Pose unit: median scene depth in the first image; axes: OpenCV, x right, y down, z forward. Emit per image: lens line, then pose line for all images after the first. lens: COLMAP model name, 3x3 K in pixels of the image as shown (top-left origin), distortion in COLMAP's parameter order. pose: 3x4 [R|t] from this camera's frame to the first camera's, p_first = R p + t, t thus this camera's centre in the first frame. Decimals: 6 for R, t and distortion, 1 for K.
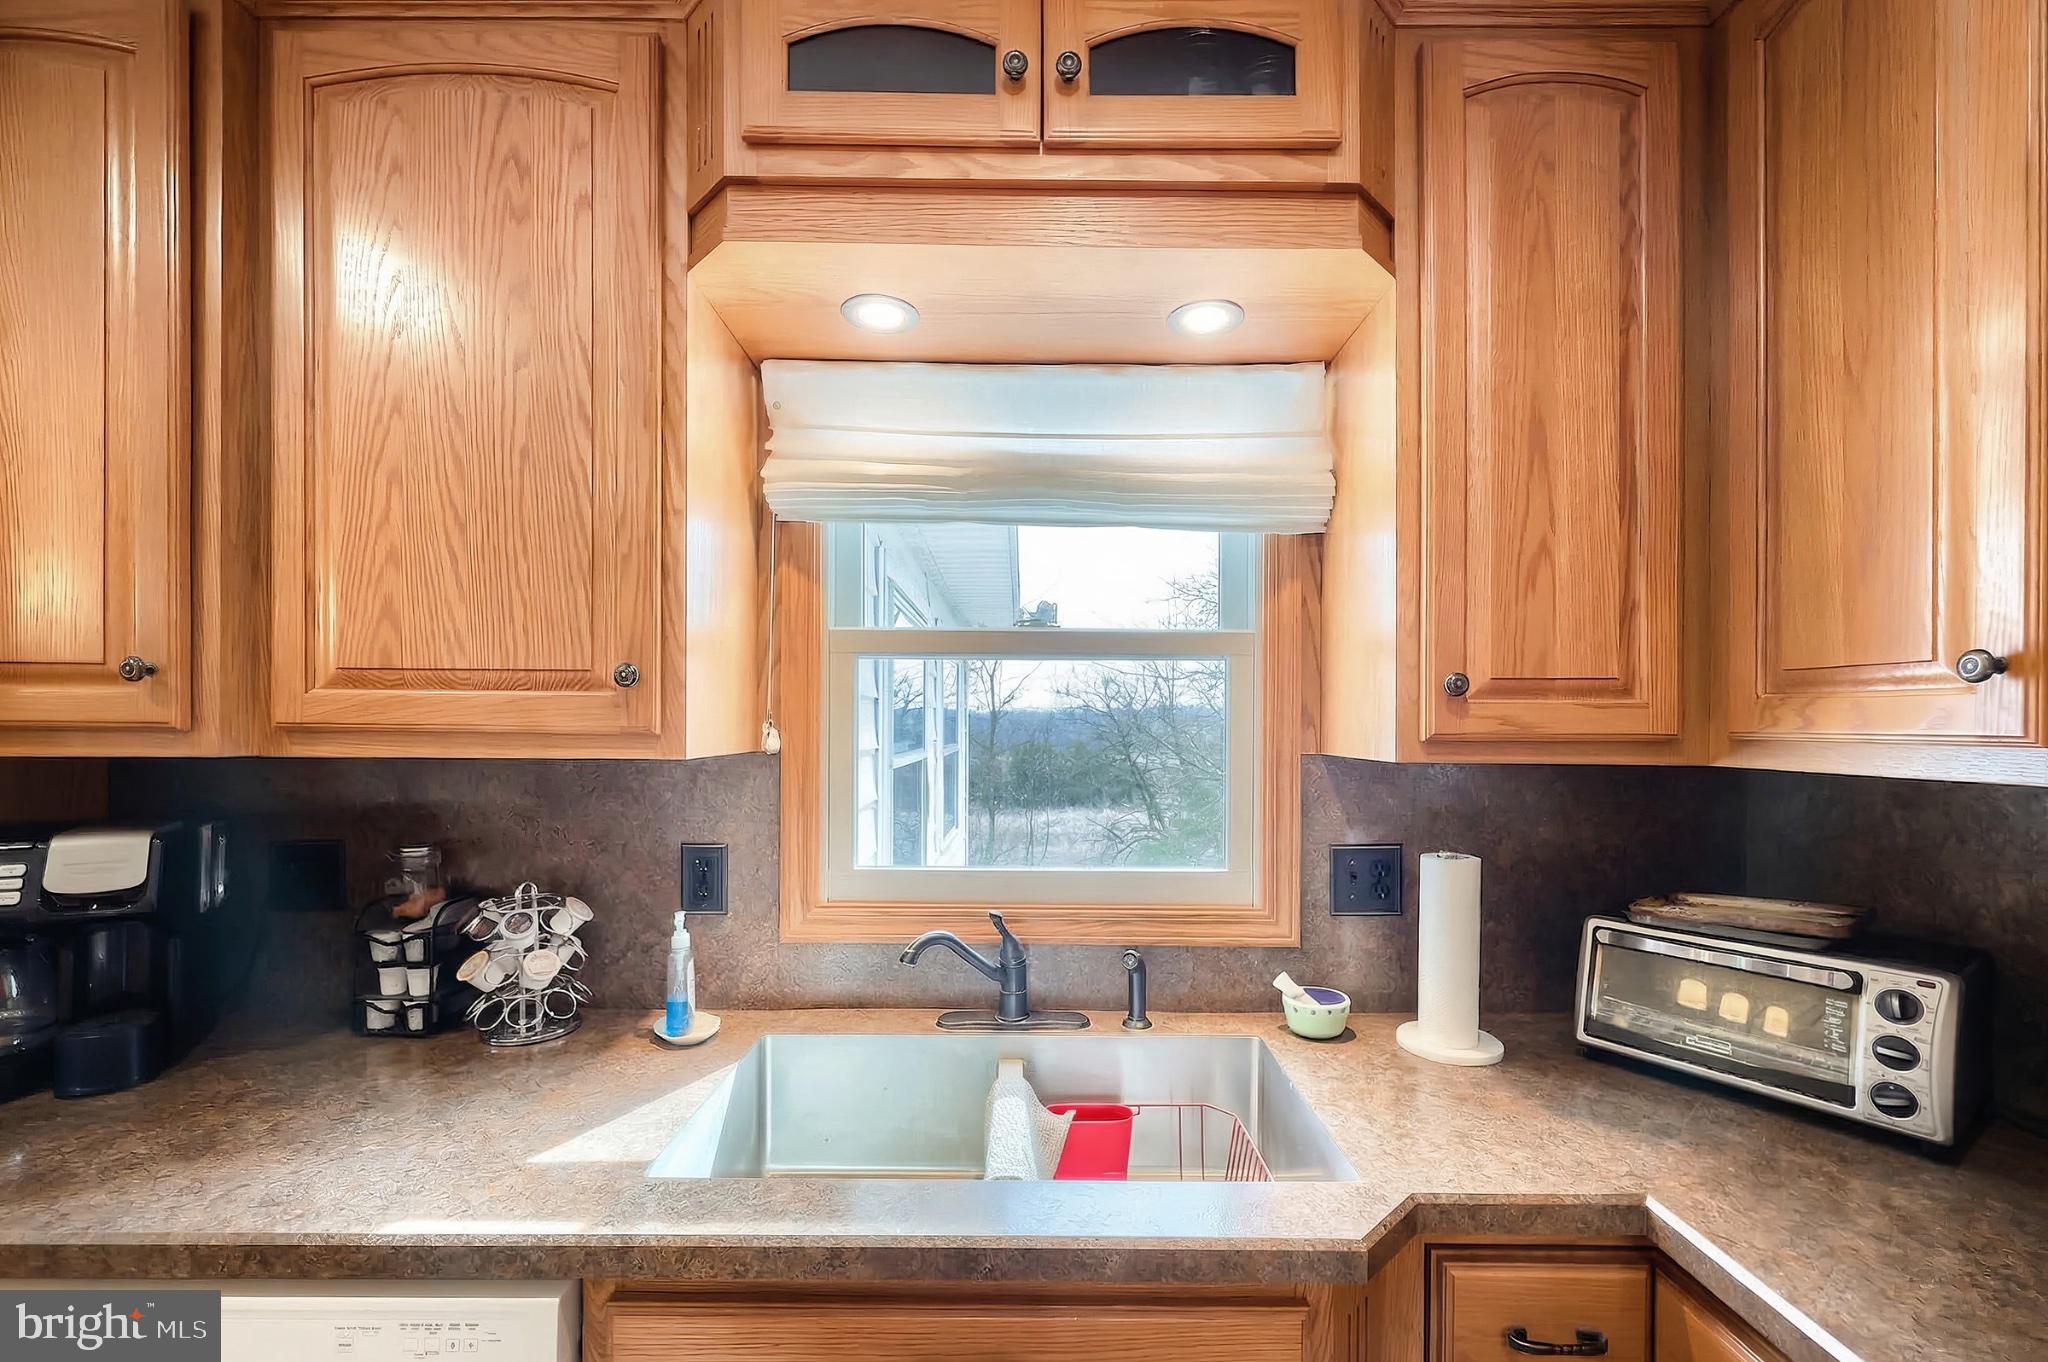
lens RADIAL K [[863.0, 0, 1023.1], [0, 863.0, 715.7], [0, 0, 1]] dist [0.001805, 0.000188]
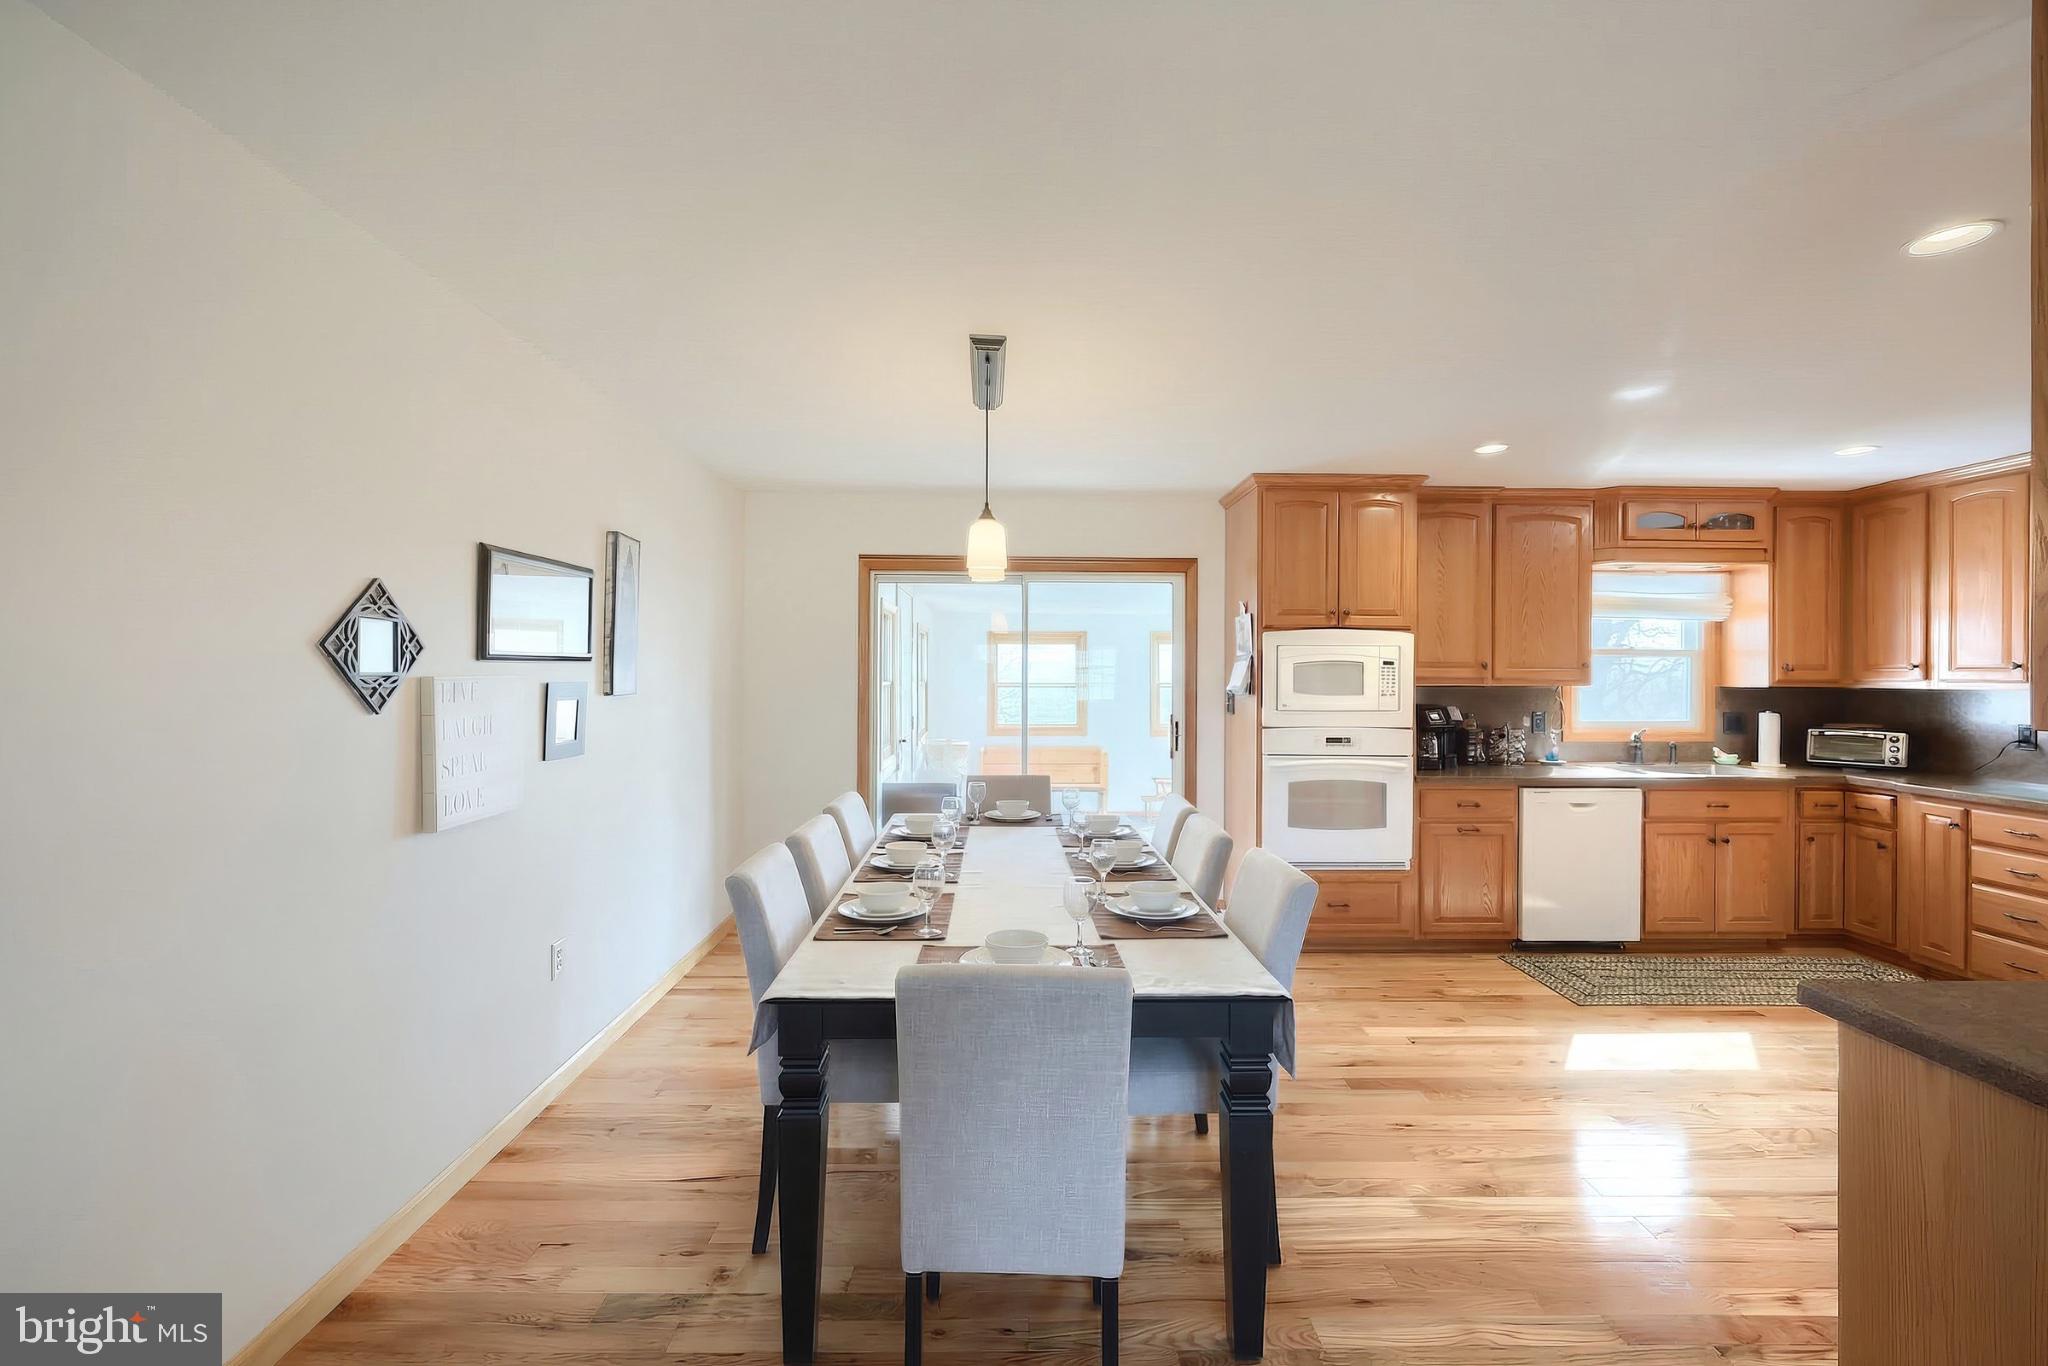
lens RADIAL K [[846.3, 0, 1010.5], [0, 846.3, 674.8], [0, 0, 1]] dist [-0.000040, -0.000020]
pose [[0.999600, 0.000411, 0.028283, -3.150452], [-0.000447, 0.999999, 0.001250, -0.004629], [-0.028283, -0.001262, 0.999599, -2.776657]]
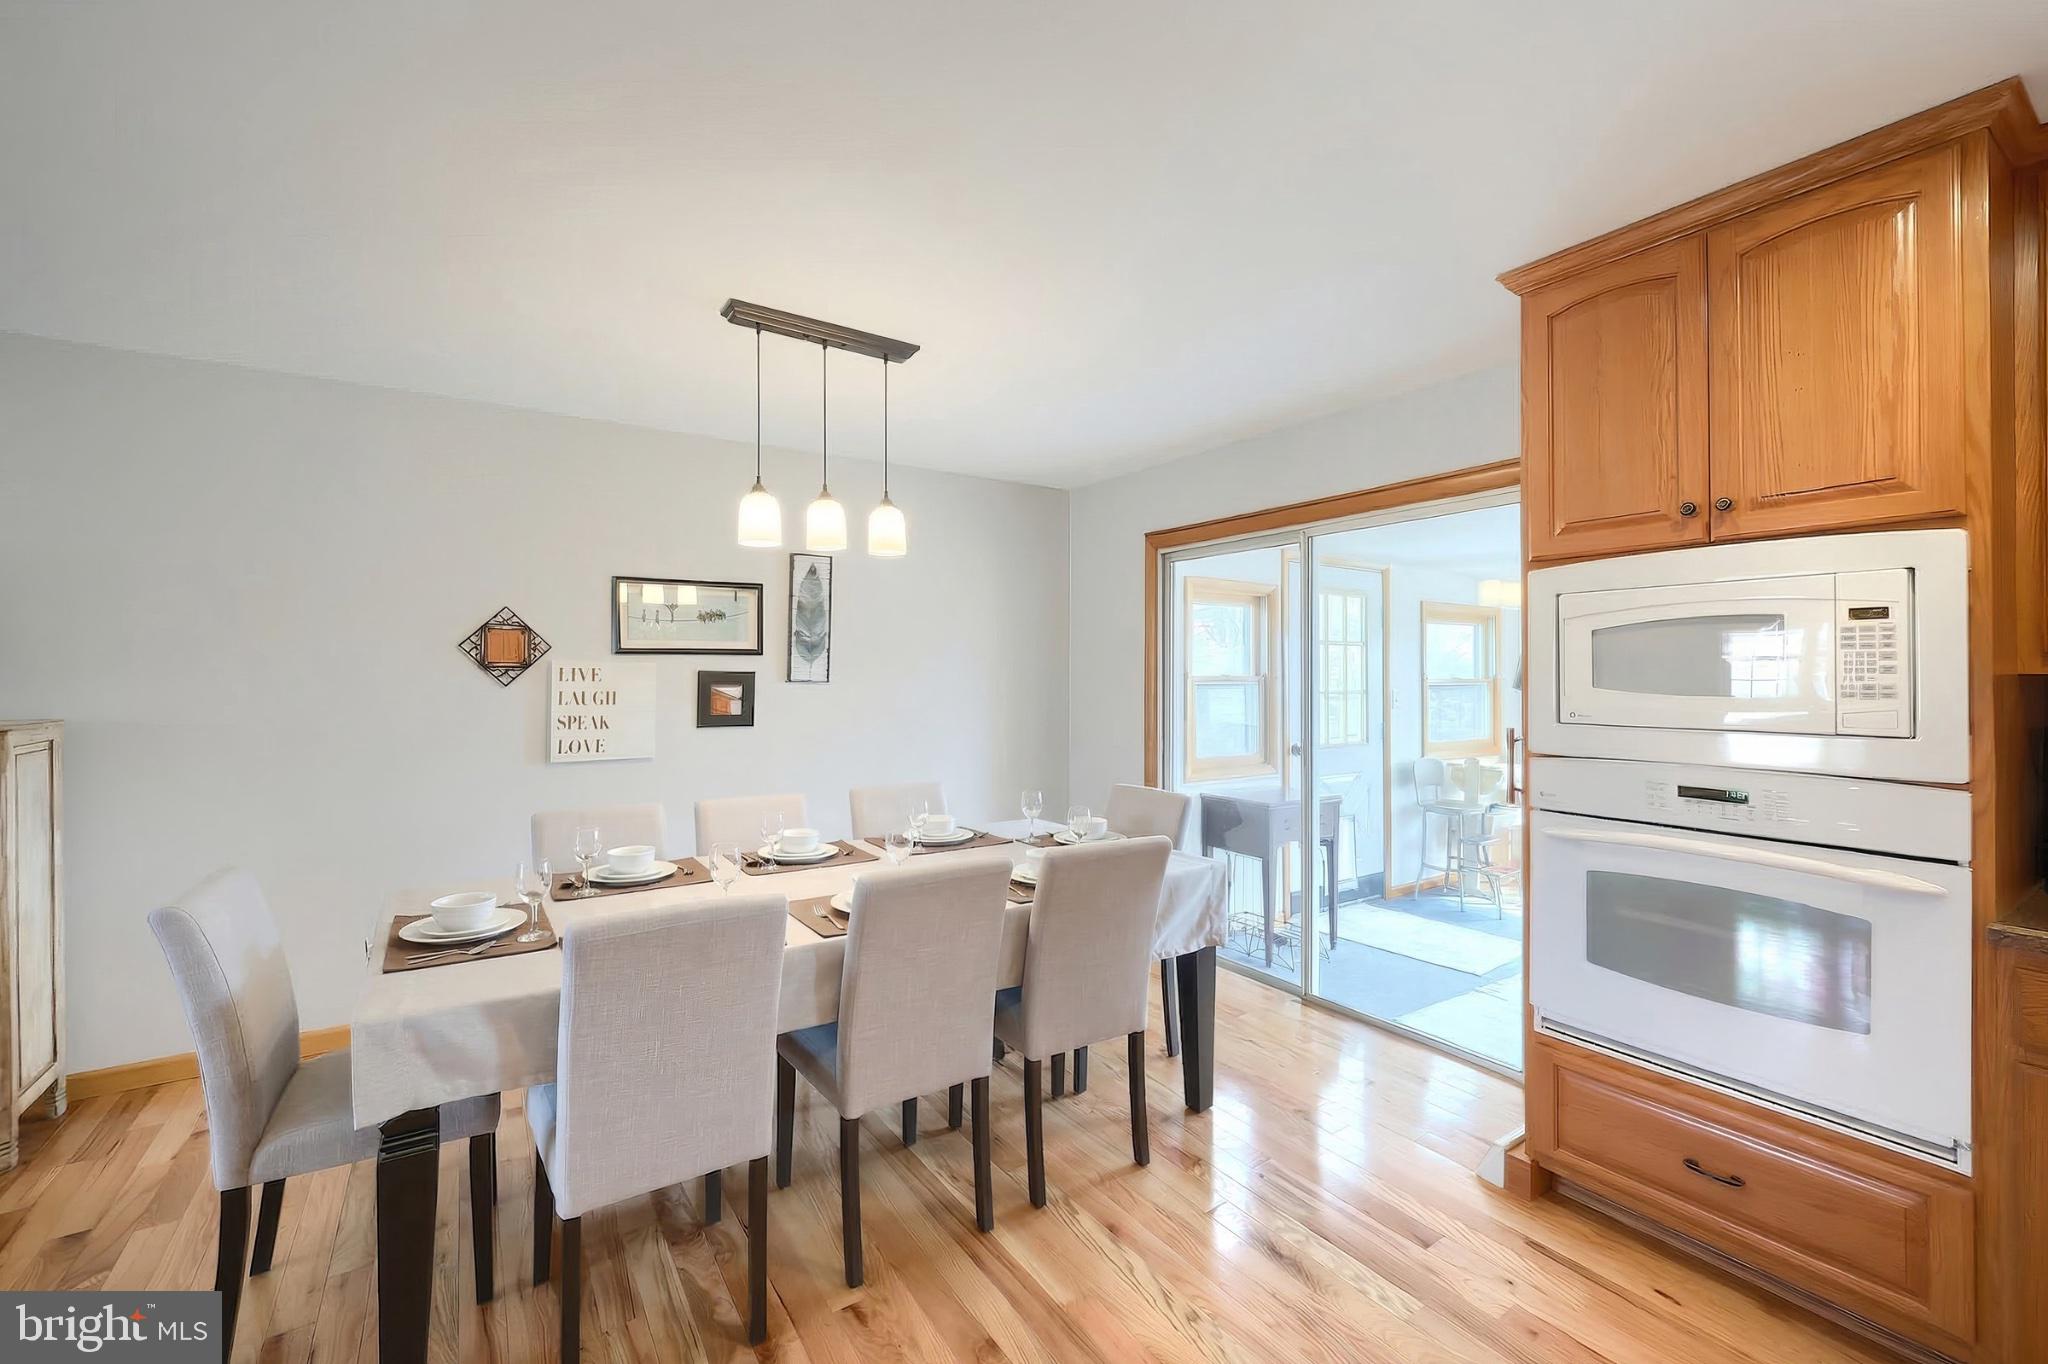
lens RADIAL K [[817.4, 0, 1021.8], [0, 817.4, 667.8], [0, 0, 1]] dist [0.001135, 0.000120]
pose [[0.569933, -0.010337, -0.821626, -1.153733], [0.002238, 0.999937, -0.011028, 0.049750], [0.821688, 0.004447, 0.569921, -1.186640]]
